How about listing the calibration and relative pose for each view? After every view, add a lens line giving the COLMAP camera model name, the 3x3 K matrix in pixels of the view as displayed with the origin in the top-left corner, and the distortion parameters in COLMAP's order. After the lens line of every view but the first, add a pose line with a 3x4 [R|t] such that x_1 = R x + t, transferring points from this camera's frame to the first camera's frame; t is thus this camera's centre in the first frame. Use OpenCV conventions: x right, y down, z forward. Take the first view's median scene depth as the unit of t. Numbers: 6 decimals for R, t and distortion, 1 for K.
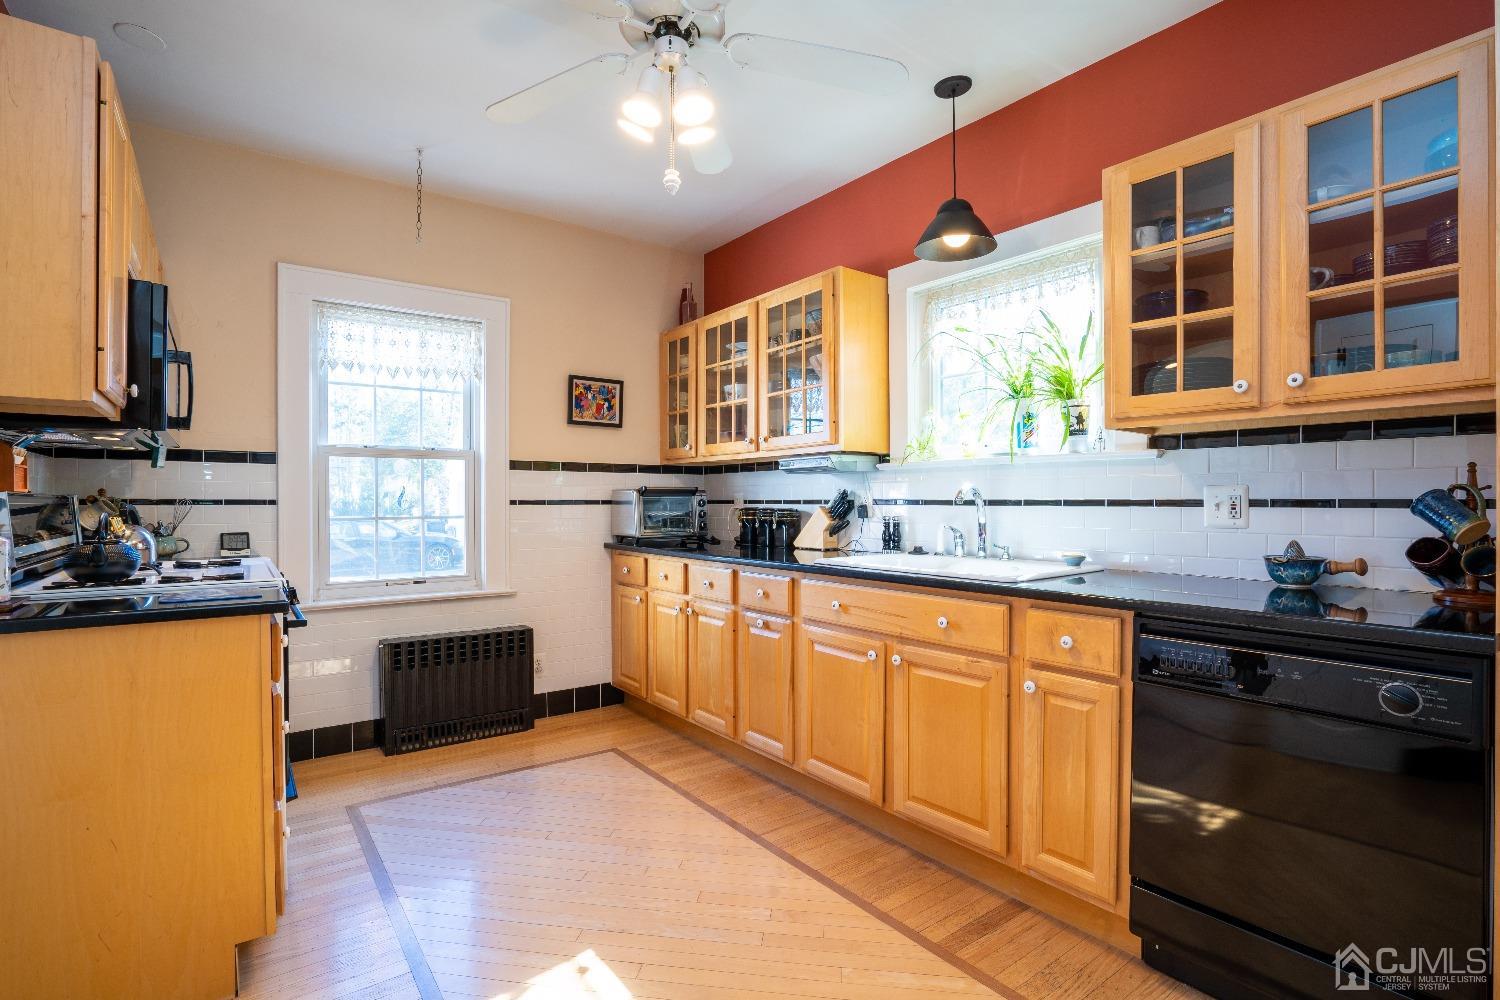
lens RADIAL K [[705.0, 0, 736.3], [0, 705.0, 500.9], [0, 0, 1]] dist [-0.045923, 0.016522]
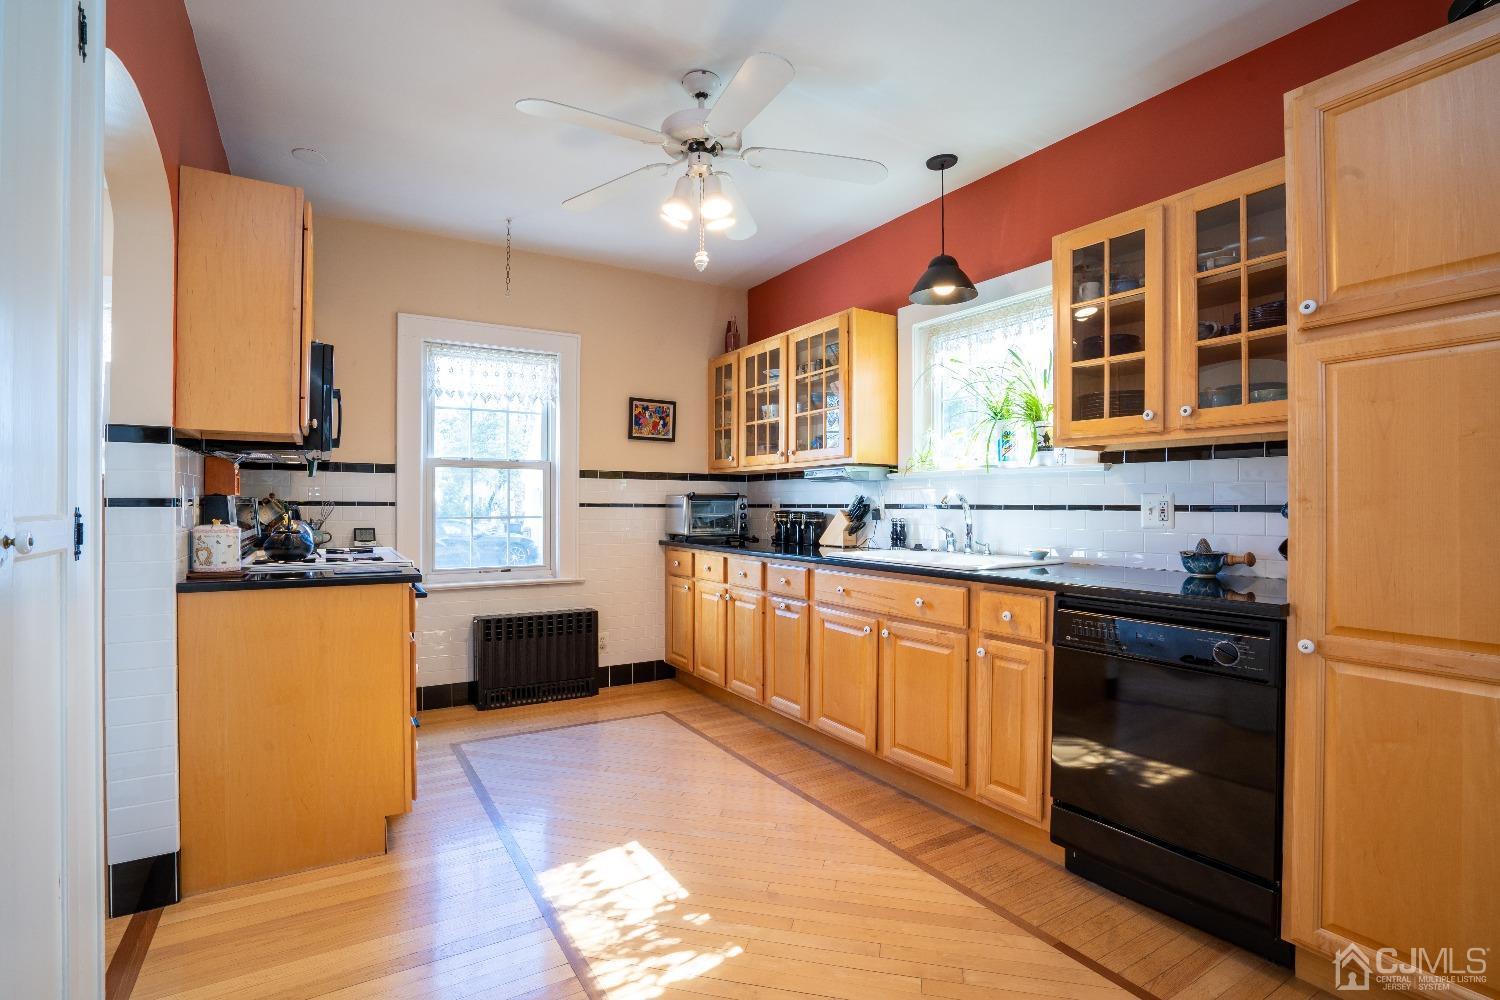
lens RADIAL K [[705.0, 0, 760.3], [0, 705.0, 501.6], [0, 0, 1]] dist [-0.045923, 0.016522]
pose [[0.998059, 0.004335, -0.062122, 0.079810], [-0.004702, 0.999972, -0.005767, 0.001969], [0.062095, 0.006048, 0.998052, -0.238737]]
